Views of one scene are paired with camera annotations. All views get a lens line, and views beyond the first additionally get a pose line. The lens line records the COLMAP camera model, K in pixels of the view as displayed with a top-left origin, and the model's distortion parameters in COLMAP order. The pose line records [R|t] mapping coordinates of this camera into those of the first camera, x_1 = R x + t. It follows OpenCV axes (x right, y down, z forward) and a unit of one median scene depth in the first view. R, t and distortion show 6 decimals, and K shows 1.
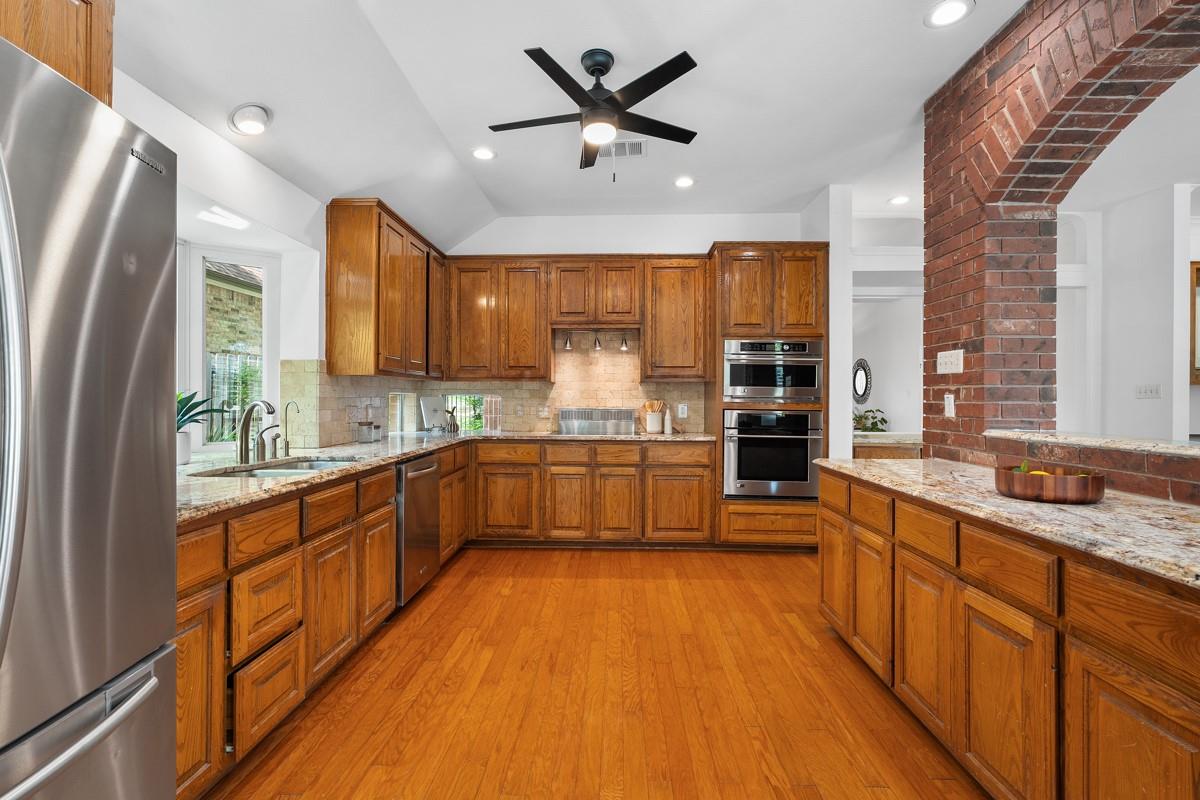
lens RADIAL K [[541.7, 0, 599.9], [0, 541.7, 398.5], [0, 0, 1]] dist [-0.005014, 0.001255]
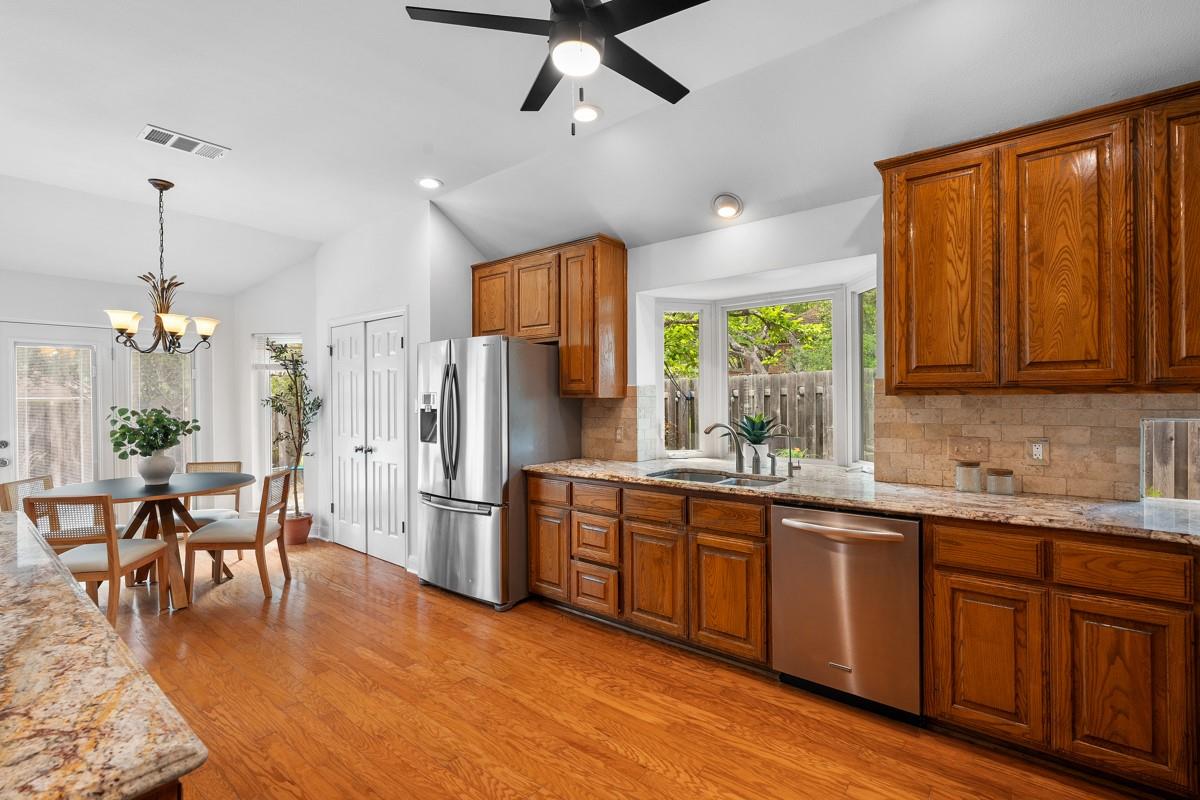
lens RADIAL K [[541.7, 0, 601.7], [0, 541.7, 397.7], [0, 0, 1]] dist [-0.005014, 0.001255]
pose [[-0.603942, 0.001293, -0.797028, 0.435026], [0.005188, 0.999984, -0.002310, -0.041910], [0.797012, -0.005530, -0.603939, 1.174310]]
